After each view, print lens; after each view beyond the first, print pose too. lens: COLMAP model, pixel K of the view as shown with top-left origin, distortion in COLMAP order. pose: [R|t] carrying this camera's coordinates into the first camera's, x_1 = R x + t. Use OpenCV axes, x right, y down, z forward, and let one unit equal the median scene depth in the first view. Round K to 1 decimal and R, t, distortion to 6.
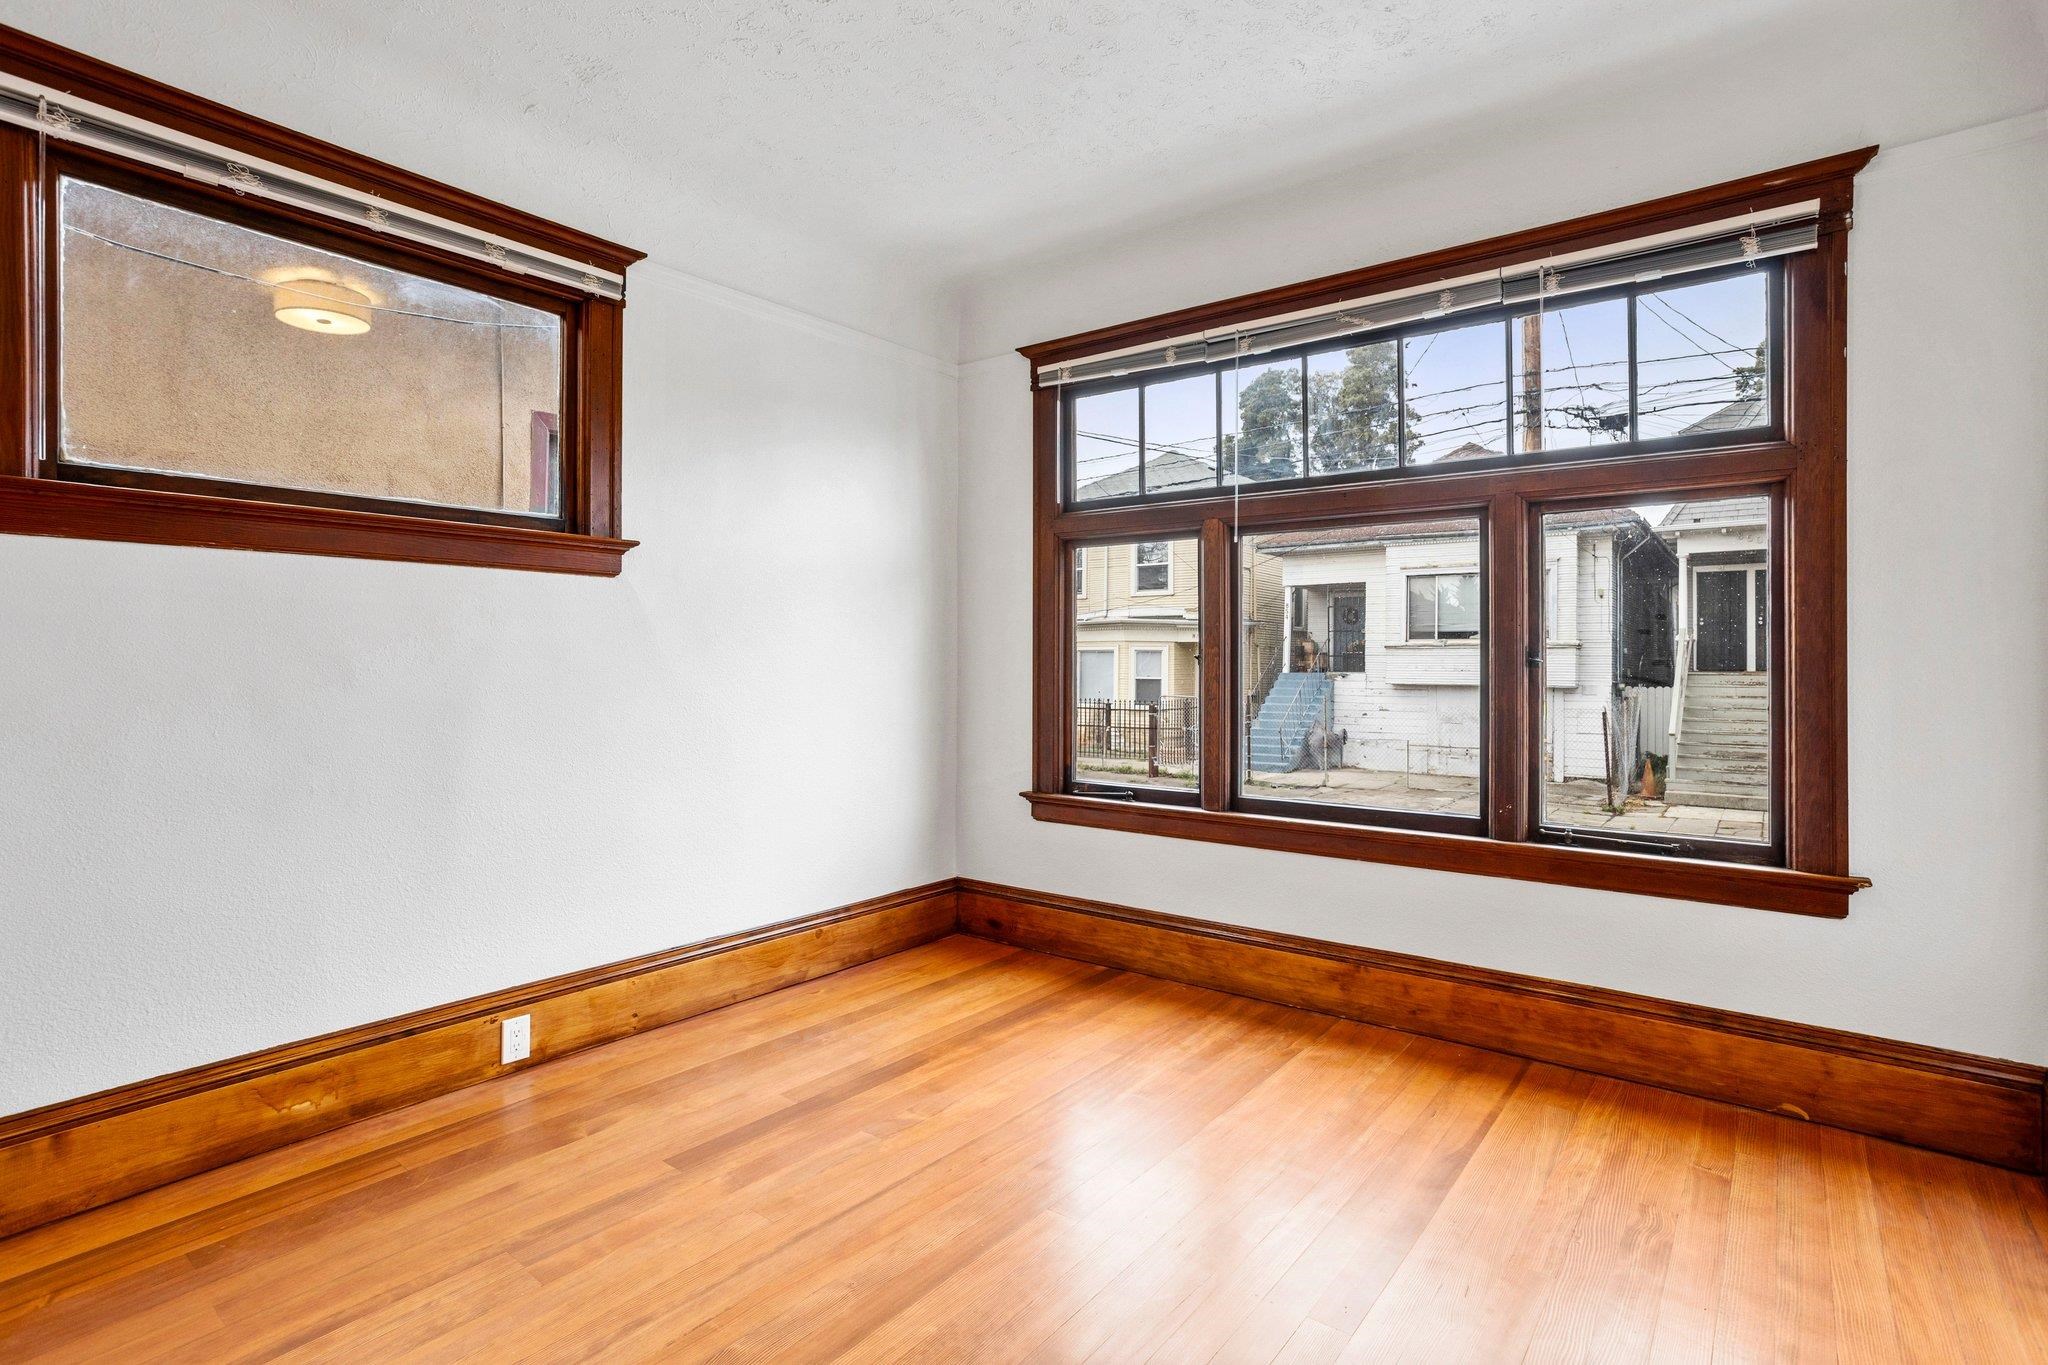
lens RADIAL K [[1002.0, 0, 1024.0], [0, 1002.0, 682.5], [0, 0, 1]] dist [-0.002790, 0.000595]
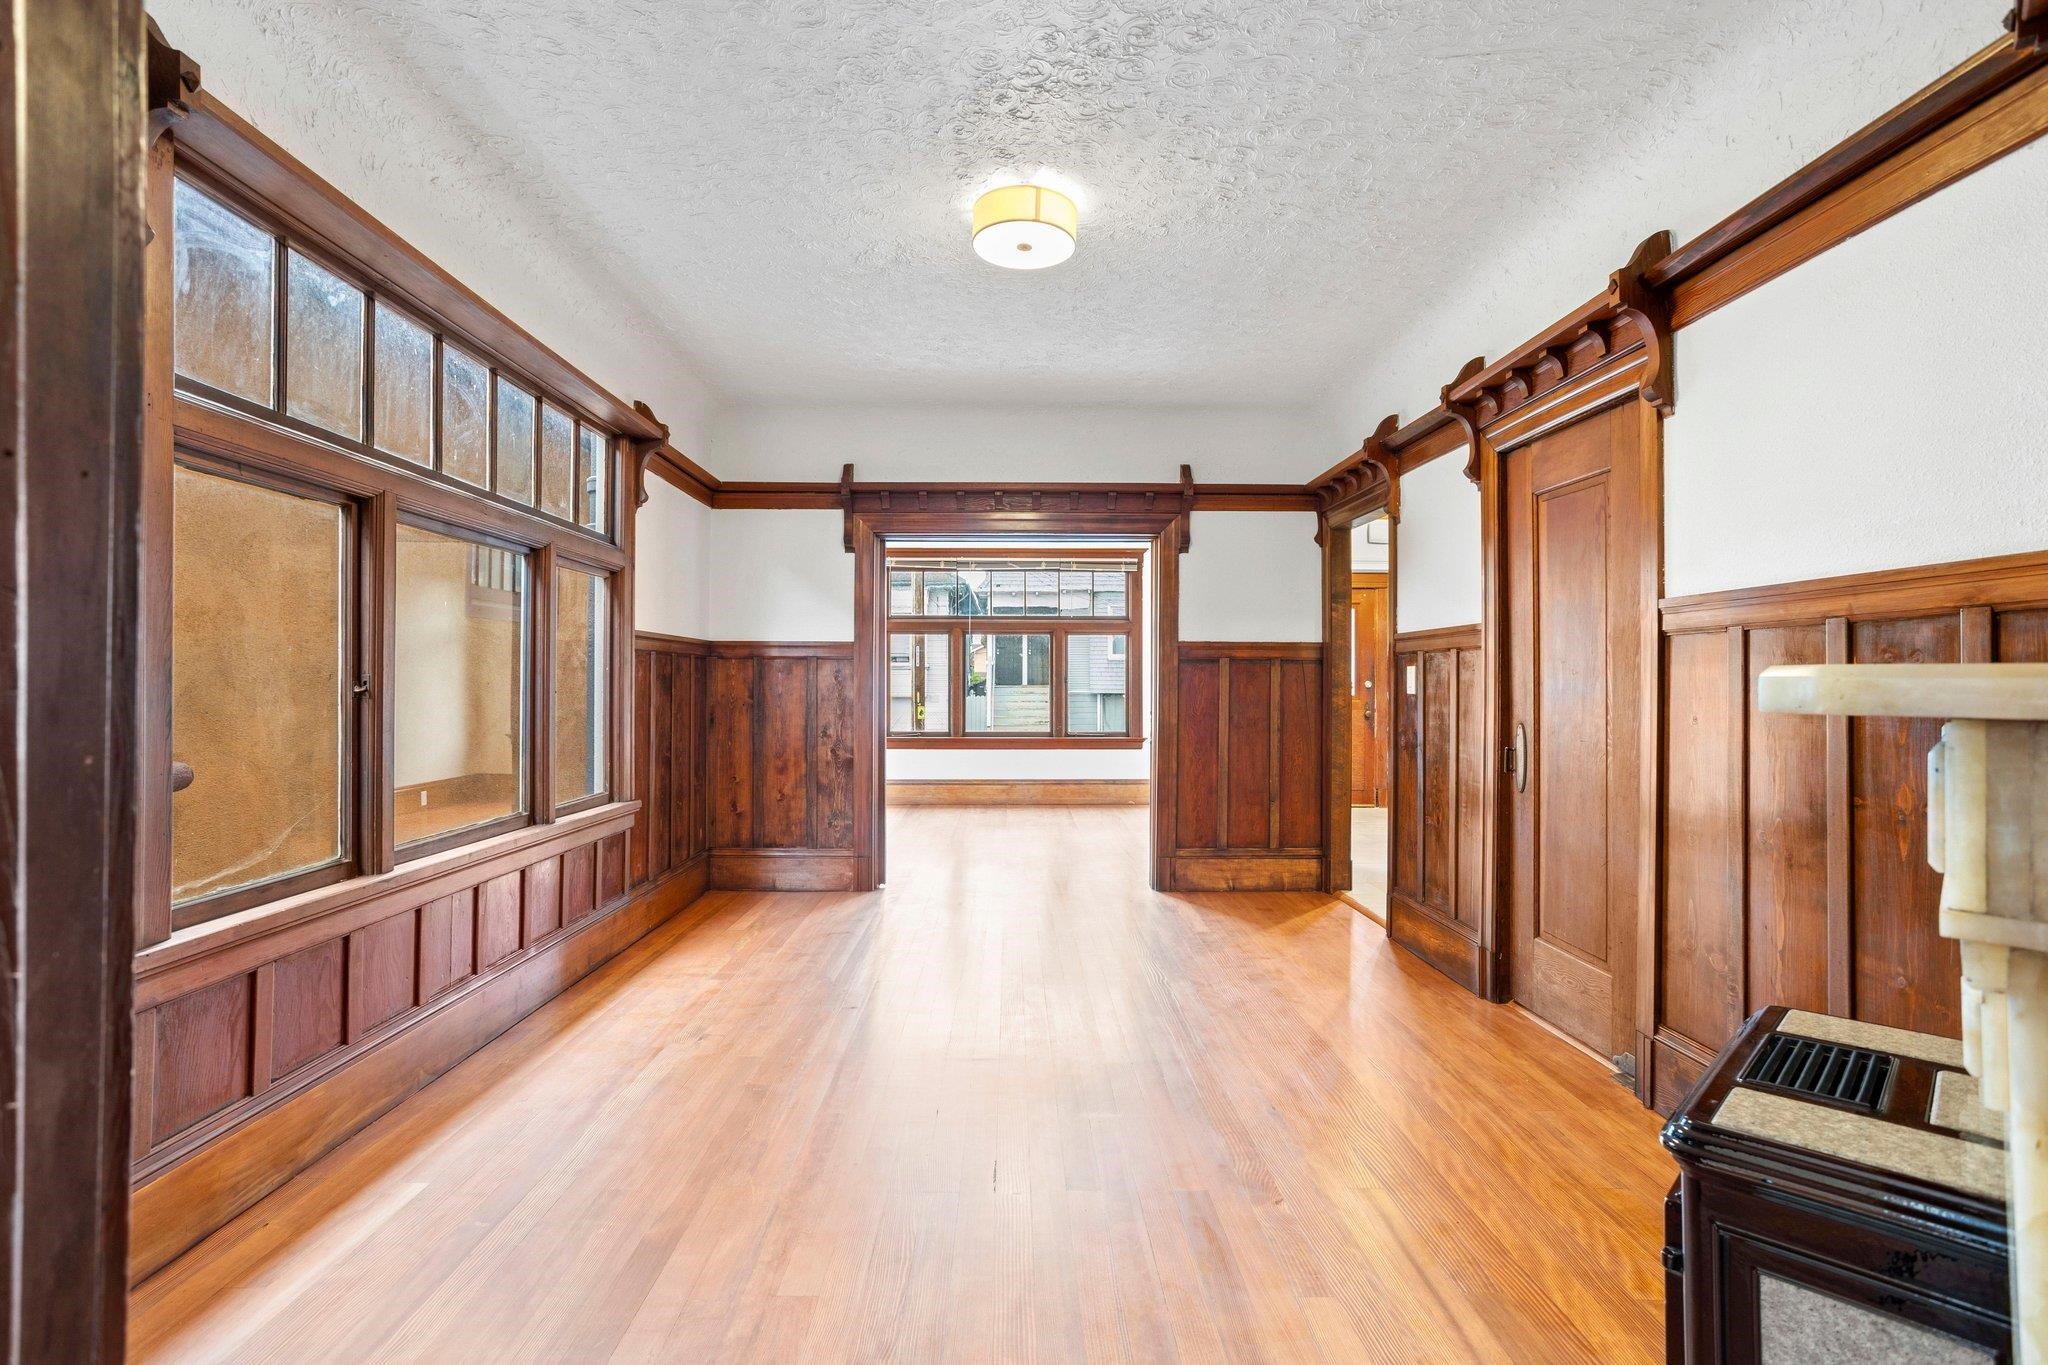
lens RADIAL K [[1002.0, 0, 1024.0], [0, 1002.0, 682.5], [0, 0, 1]] dist [-0.002790, 0.000595]
pose [[0.781359, 0.003241, 0.624073, -1.501440], [0.005672, 0.999908, -0.012294, 0.022799], [-0.624056, 0.013145, 0.781269, -1.332209]]
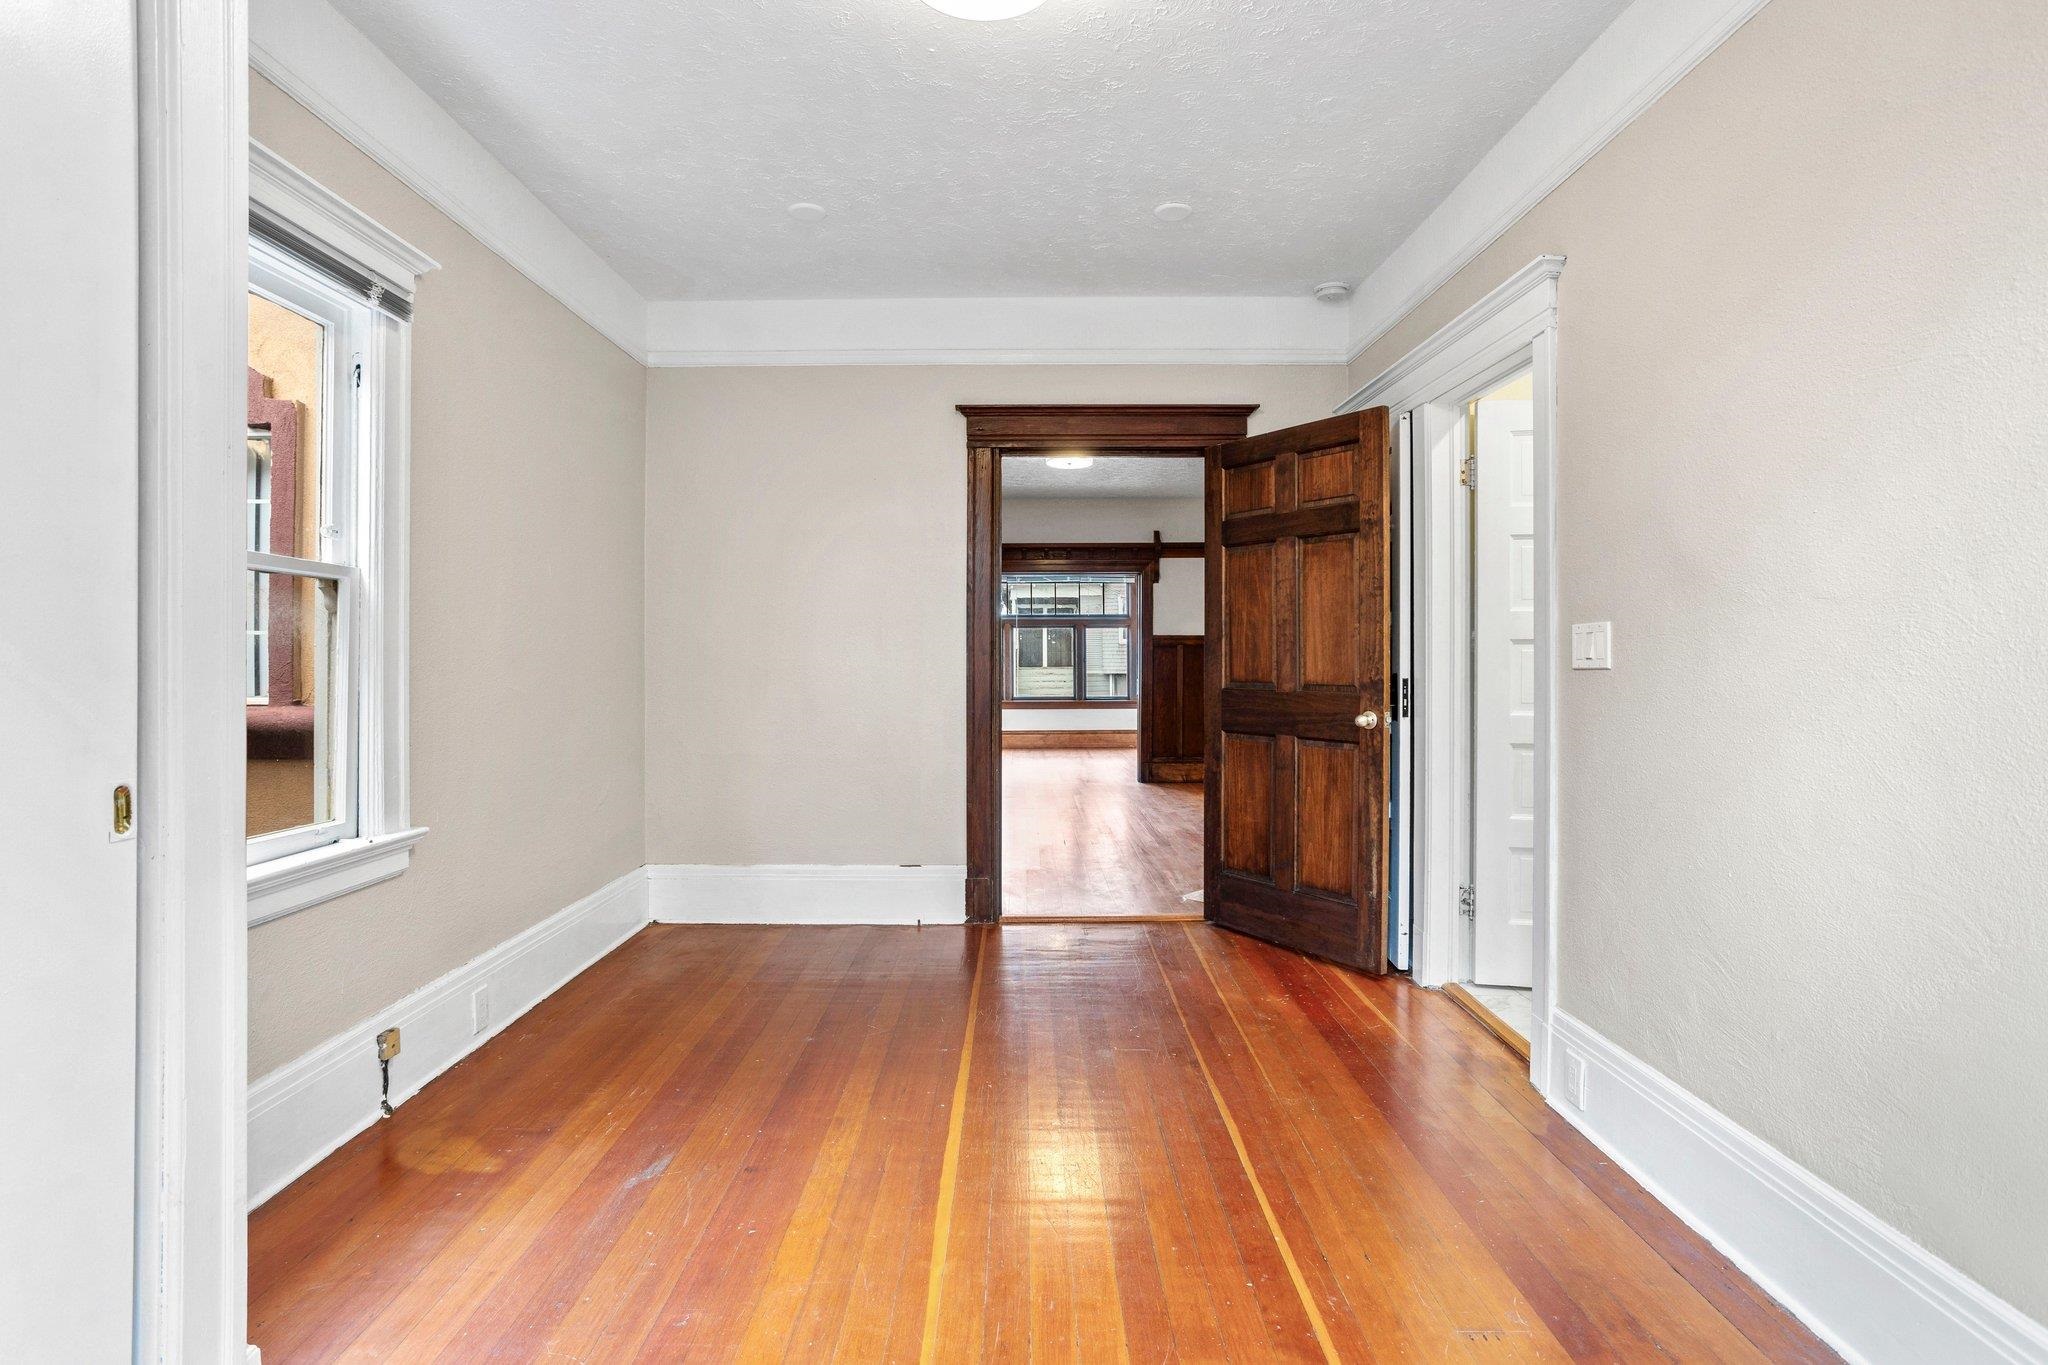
lens RADIAL K [[1002.0, 0, 1024.0], [0, 1002.0, 682.5], [0, 0, 1]] dist [-0.002790, 0.000595]
pose [[0.789896, -0.009128, 0.613173, -2.343009], [0.009447, 0.999952, 0.002716, 0.060919], [-0.613168, 0.003648, 0.789944, -2.267196]]
